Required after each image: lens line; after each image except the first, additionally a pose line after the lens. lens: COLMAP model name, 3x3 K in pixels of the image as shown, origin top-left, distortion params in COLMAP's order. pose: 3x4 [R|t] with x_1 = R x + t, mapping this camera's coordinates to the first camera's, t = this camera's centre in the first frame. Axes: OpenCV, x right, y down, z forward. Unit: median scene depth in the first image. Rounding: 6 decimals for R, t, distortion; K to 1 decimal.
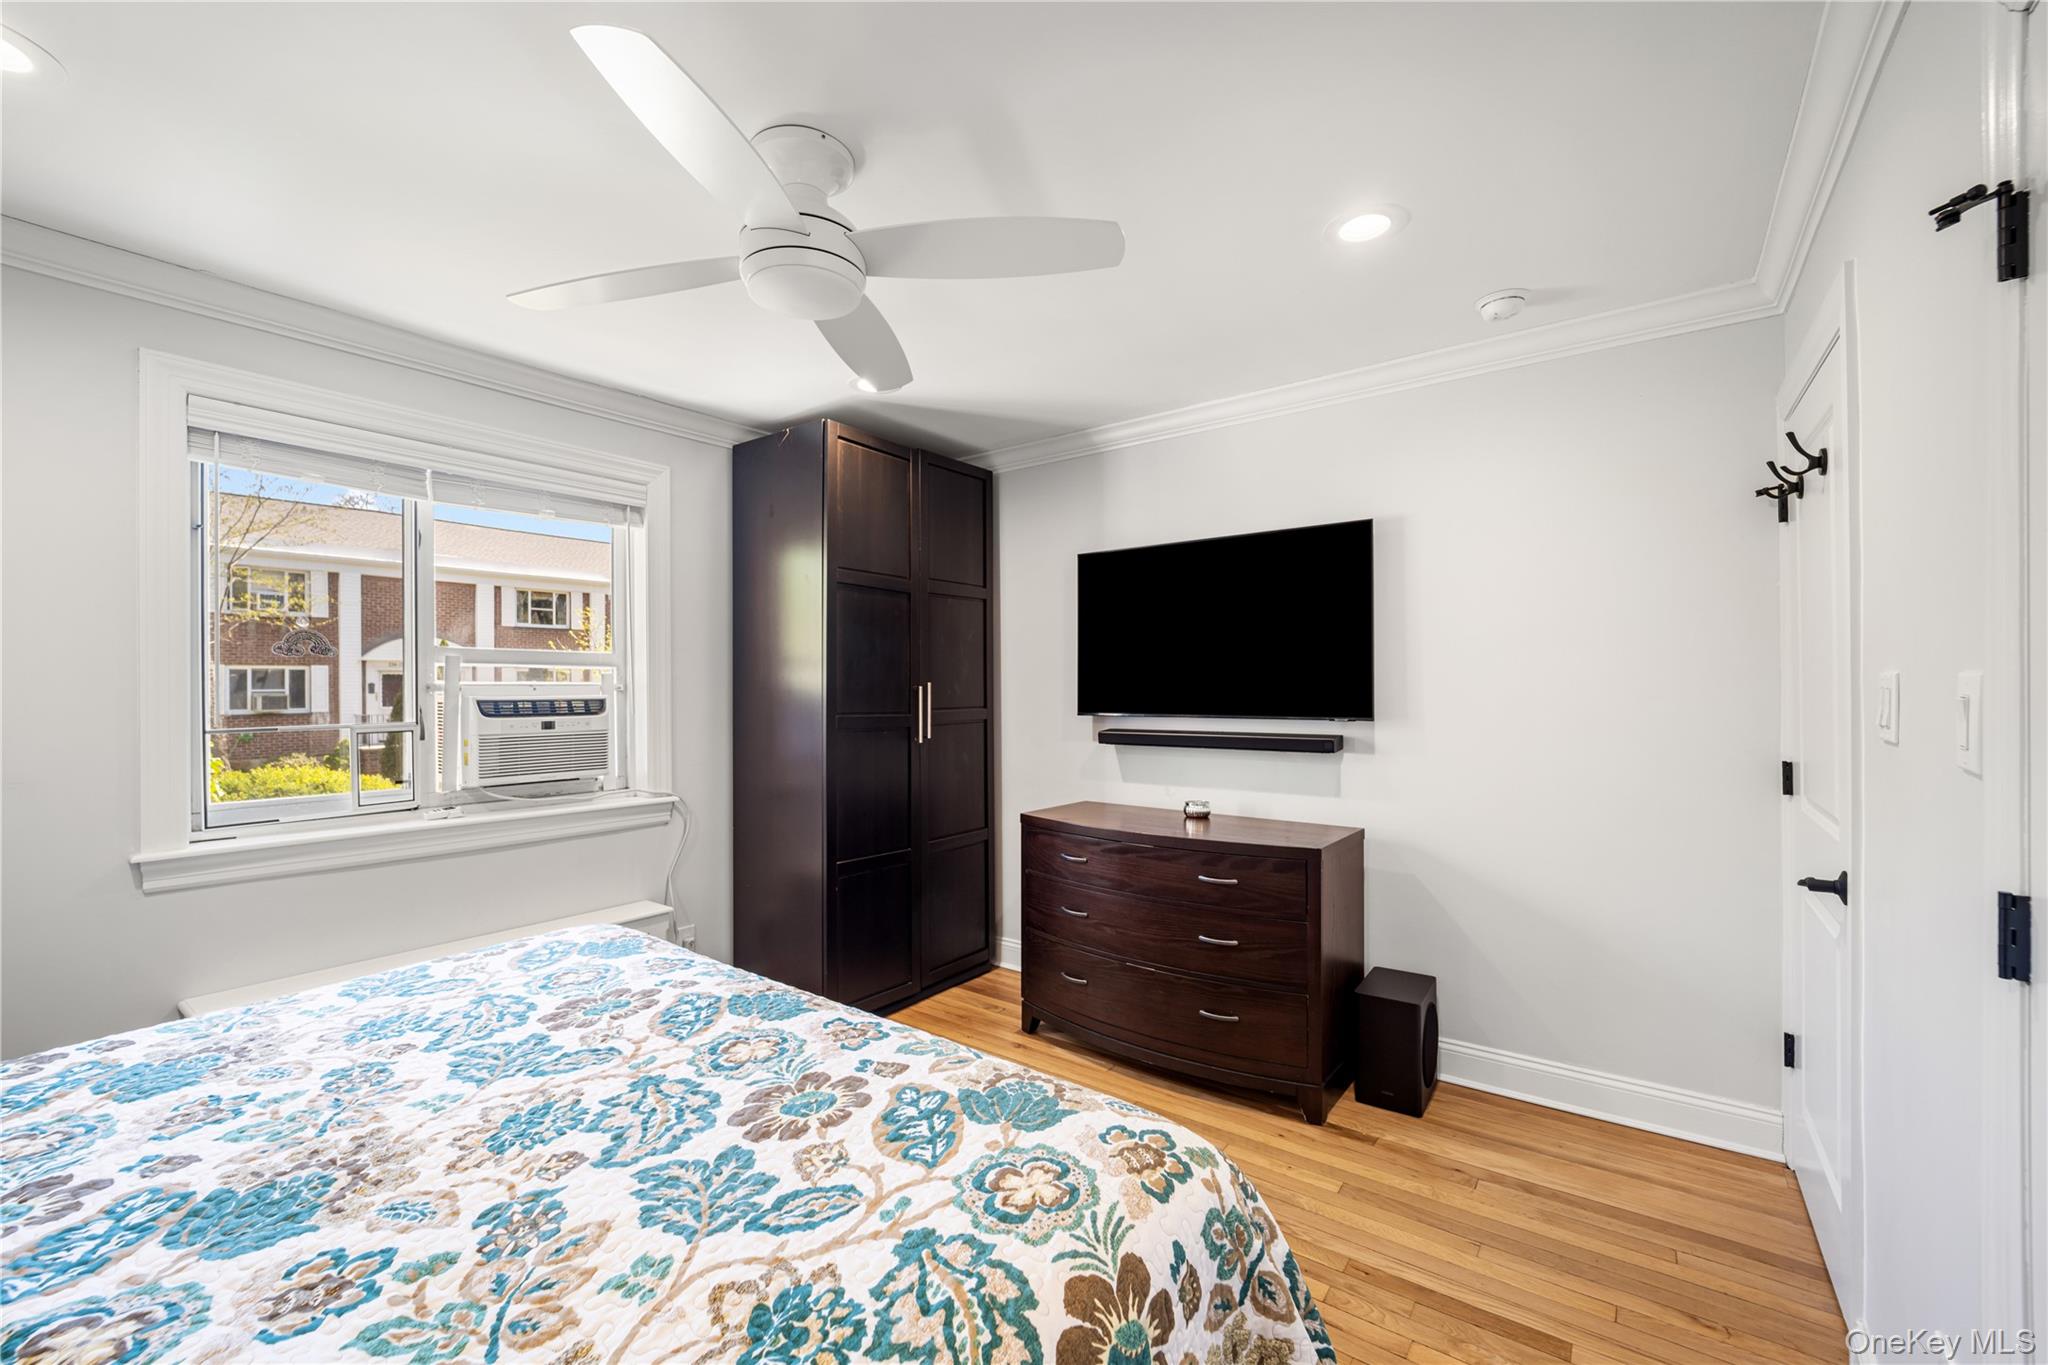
lens RADIAL K [[838.1, 0, 1024.9], [0, 838.1, 687.8], [0, 0, 1]] dist [-0.012561, -0.000464]
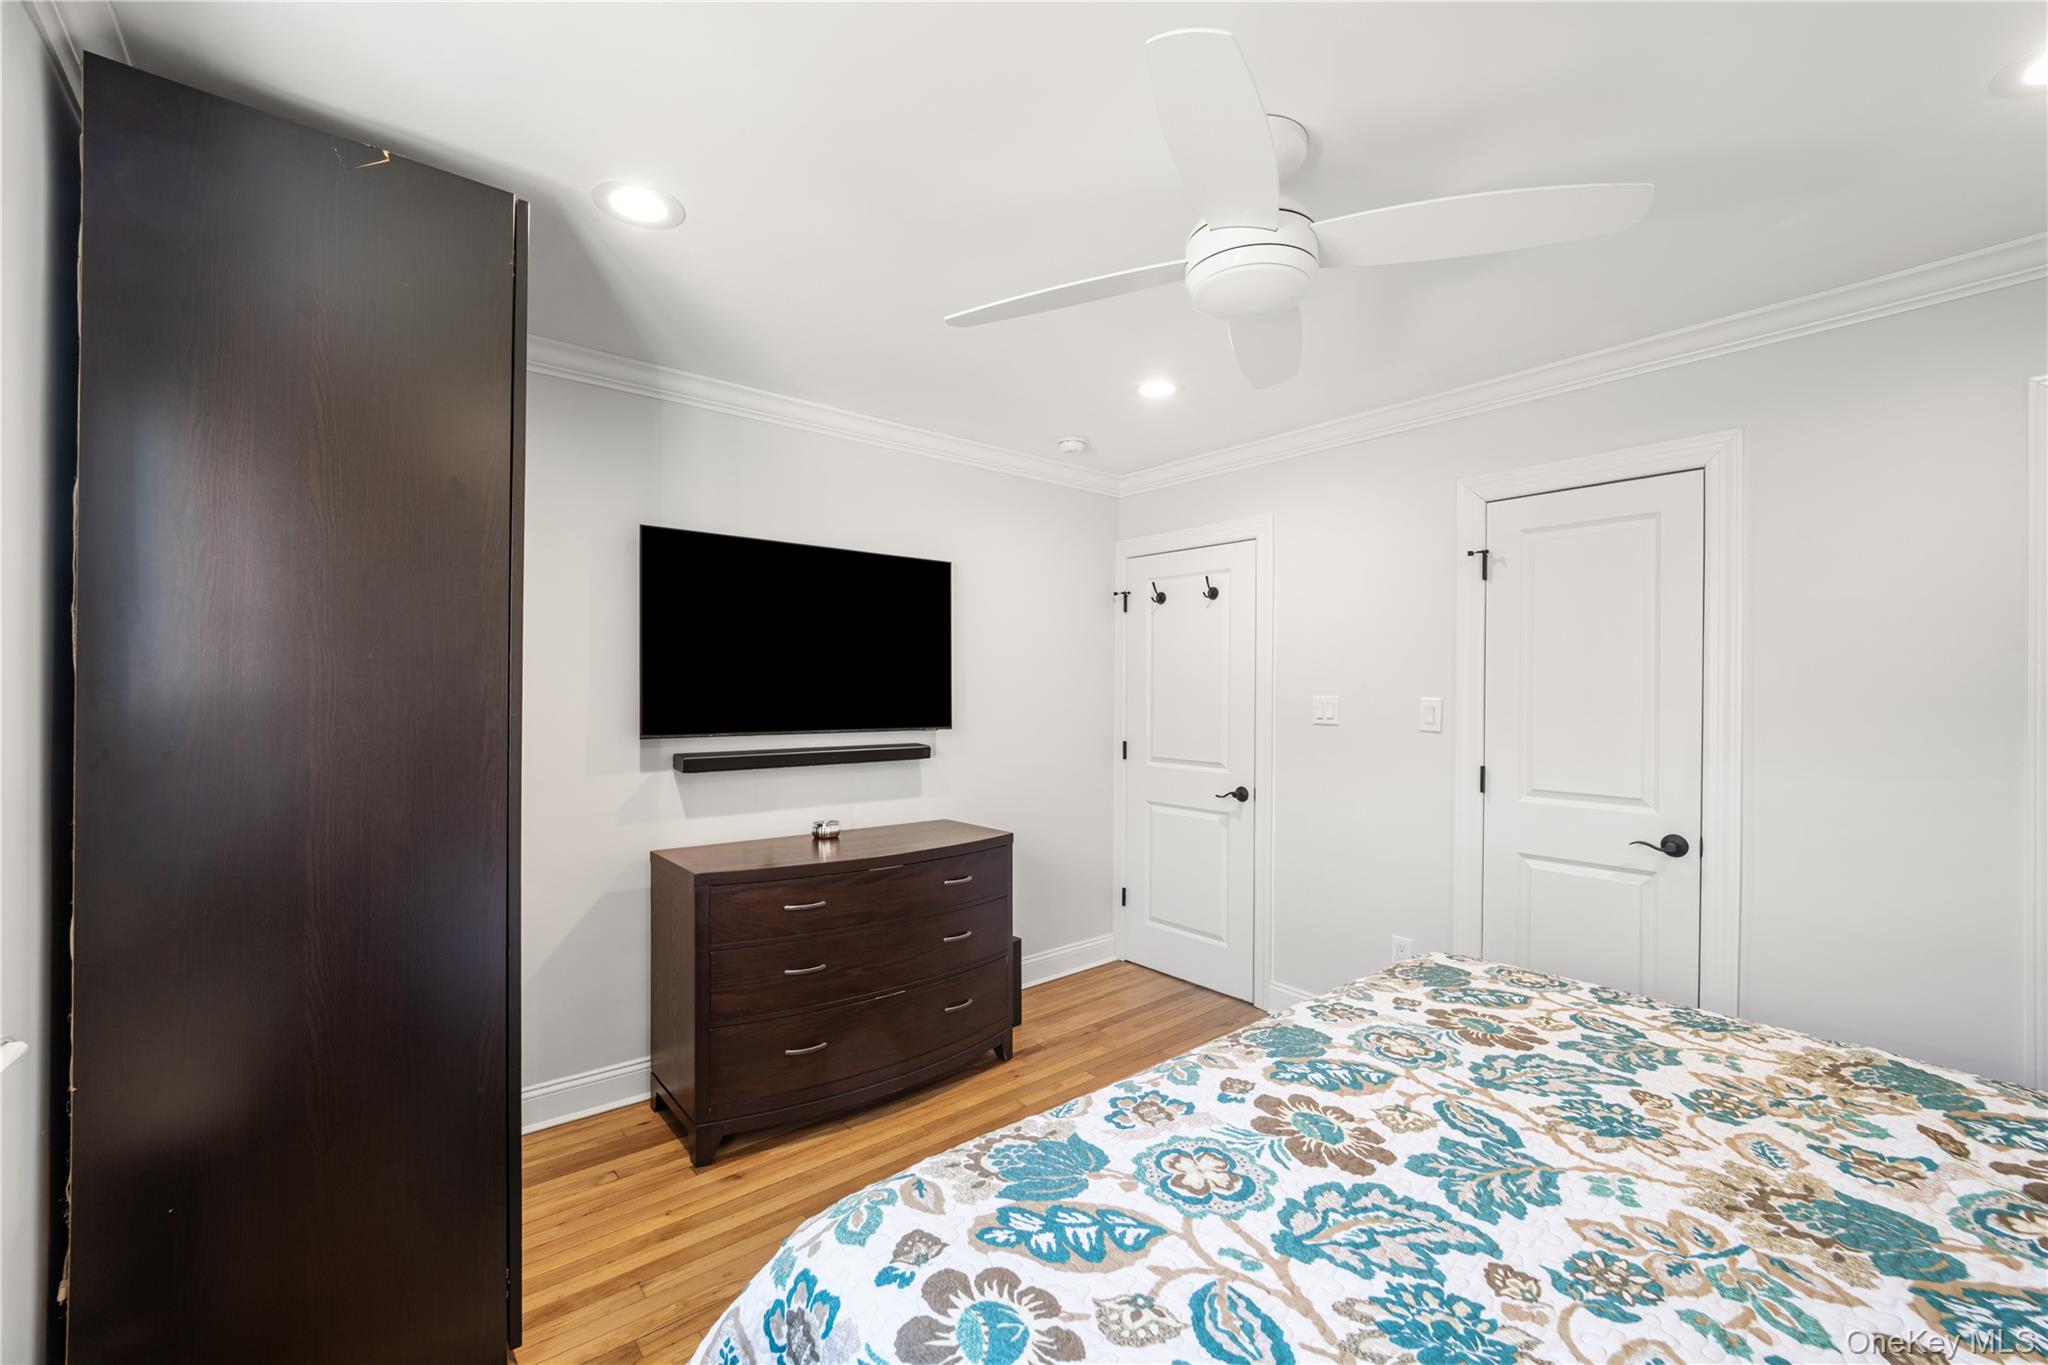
lens RADIAL K [[838.1, 0, 1033.5], [0, 838.1, 697.6], [0, 0, 1]] dist [-0.012561, -0.000464]
pose [[0.208796, 0.001959, 0.977957, -0.951621], [-0.001302, 0.999998, -0.001725, -0.005875], [-0.977958, -0.000913, 0.208798, 0.800342]]
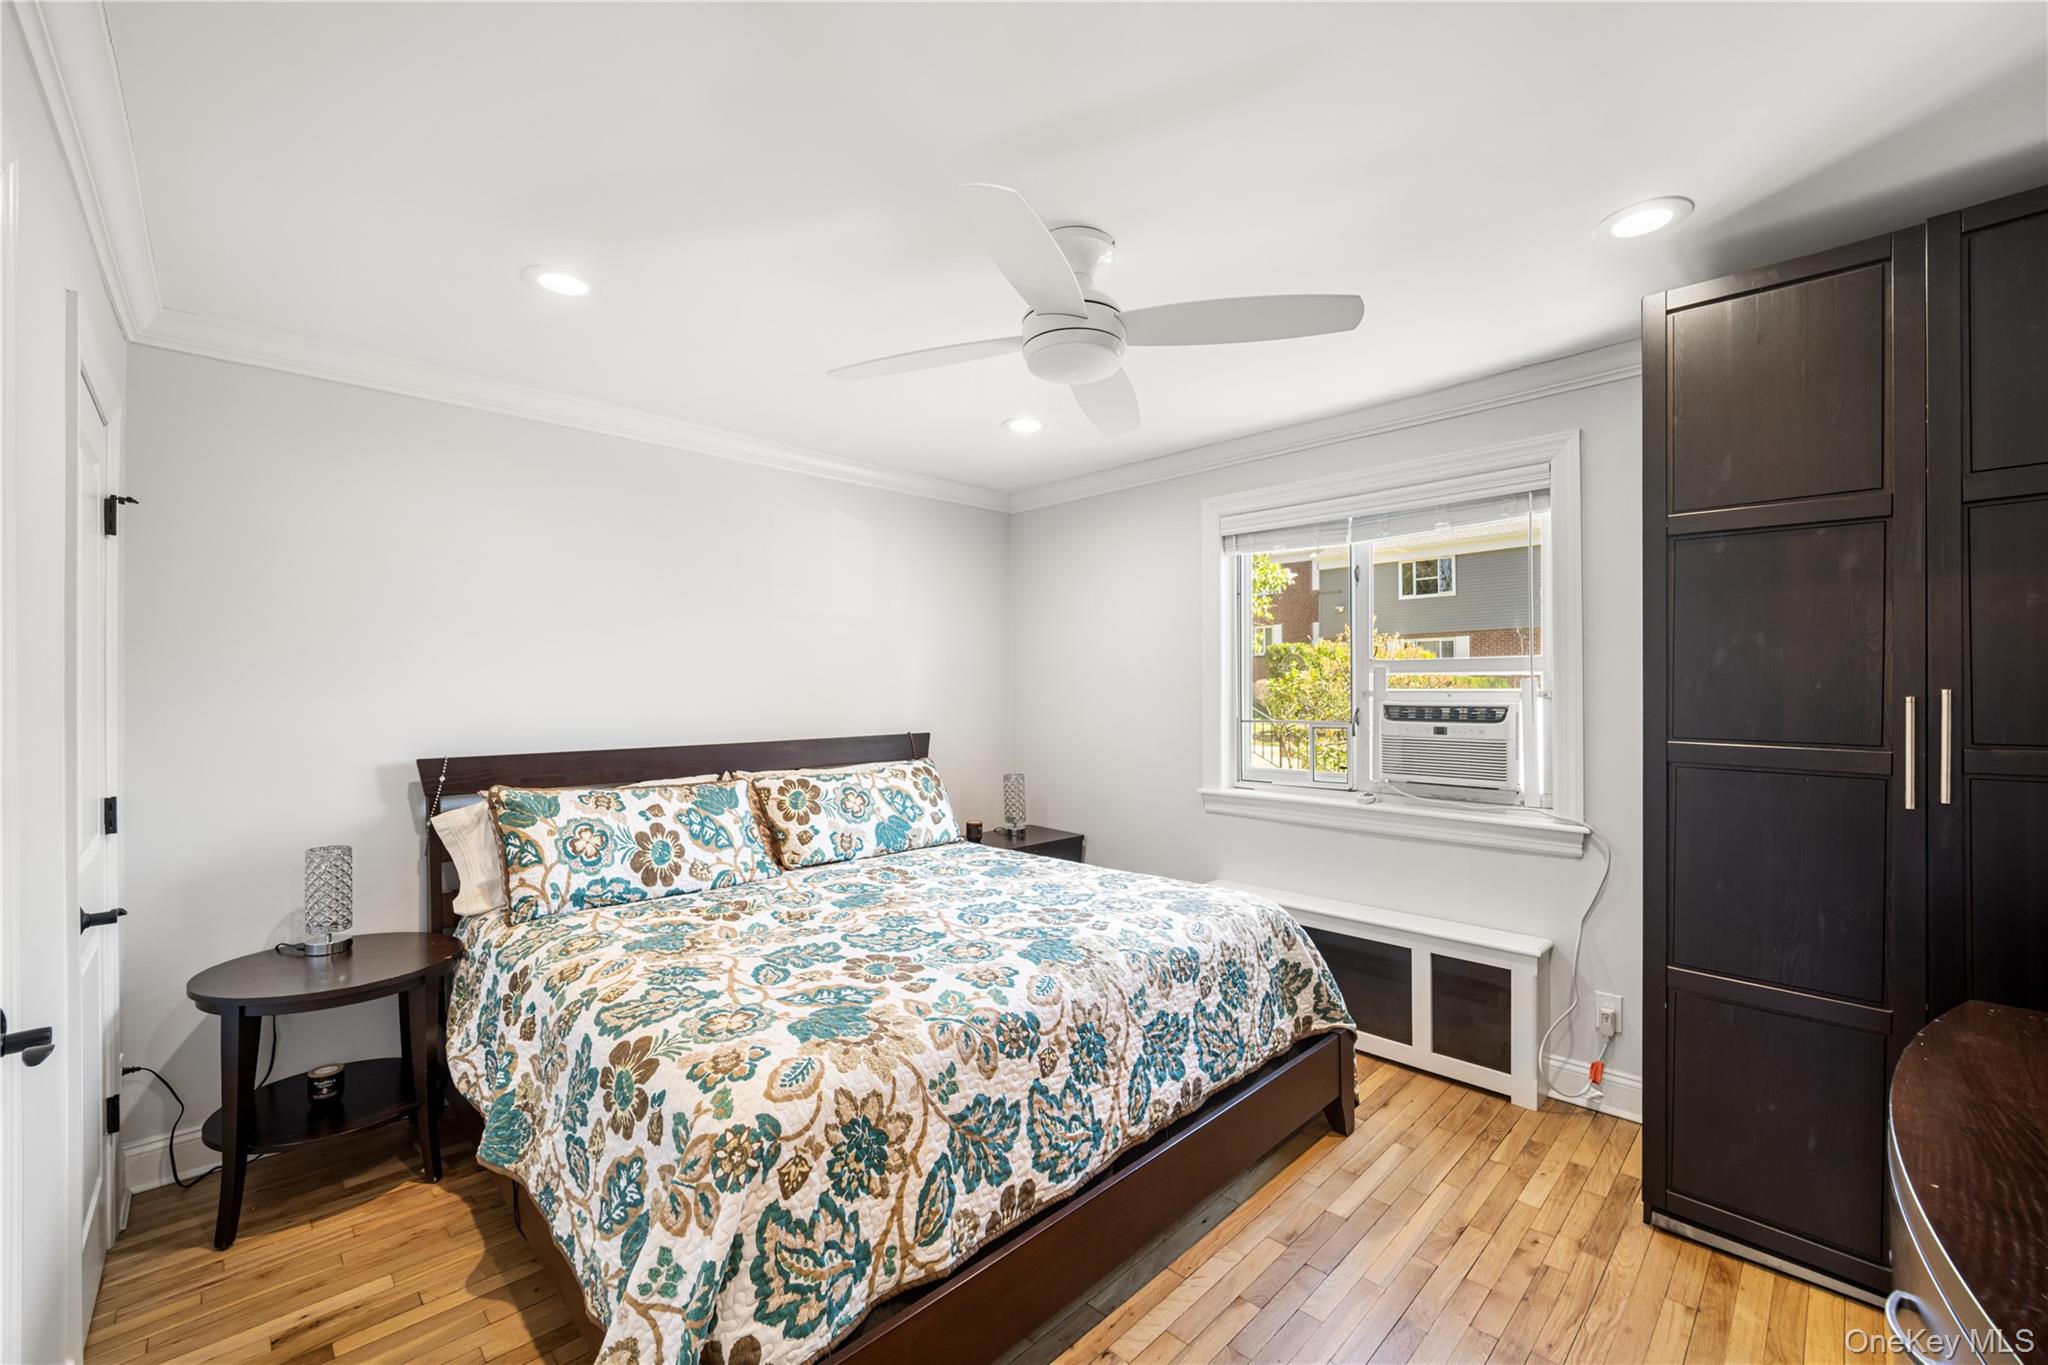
lens RADIAL K [[838.1, 0, 1020.3], [0, 838.1, 679.7], [0, 0, 1]] dist [-0.012561, -0.000464]
pose [[-0.152645, -0.011902, -0.988209, 0.873714], [-0.001170, 0.999929, -0.011863, -0.008703], [0.988280, -0.000655, -0.152648, 1.063778]]
